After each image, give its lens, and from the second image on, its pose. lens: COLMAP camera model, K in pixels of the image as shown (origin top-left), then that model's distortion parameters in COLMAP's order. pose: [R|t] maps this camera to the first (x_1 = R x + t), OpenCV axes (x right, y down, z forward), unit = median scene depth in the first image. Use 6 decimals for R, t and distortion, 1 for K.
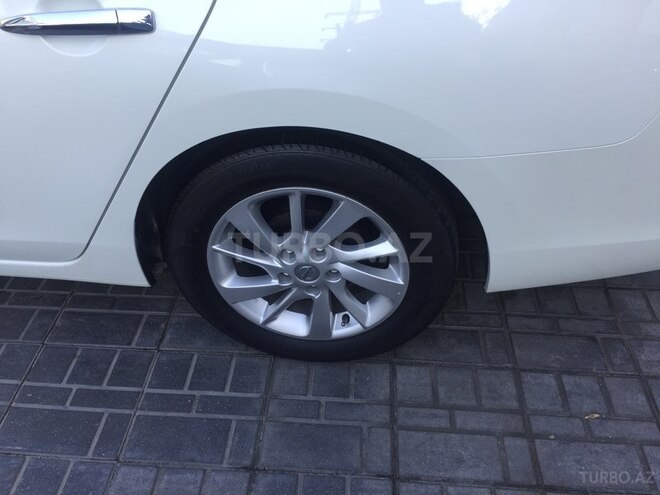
lens RADIAL K [[606.3, 0, 330.0], [0, 606.3, 247.5], [0, 0, 1]] dist [0.047884, -0.002502]
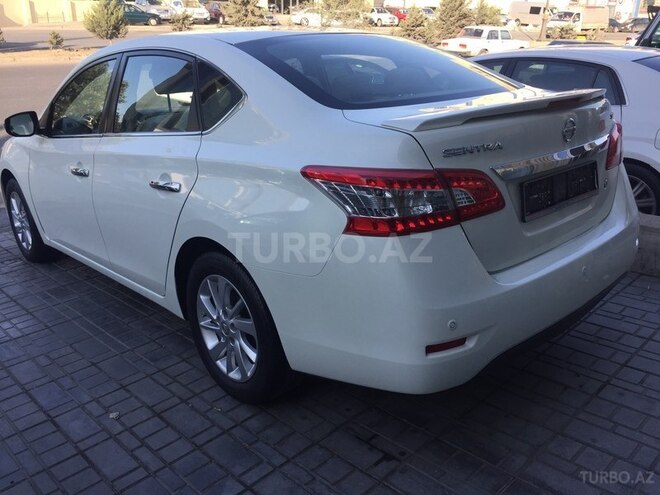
lens RADIAL K [[564.0, 0, 330.0], [0, 564.0, 247.5], [0, 0, 1]] dist [0.051998, 0.001752]
pose [[0.748135, 0.180581, -0.638502, 1.594403], [-0.386646, 0.900654, -0.198312, 0.049491], [0.539258, 0.395239, 0.743631, -0.235655]]
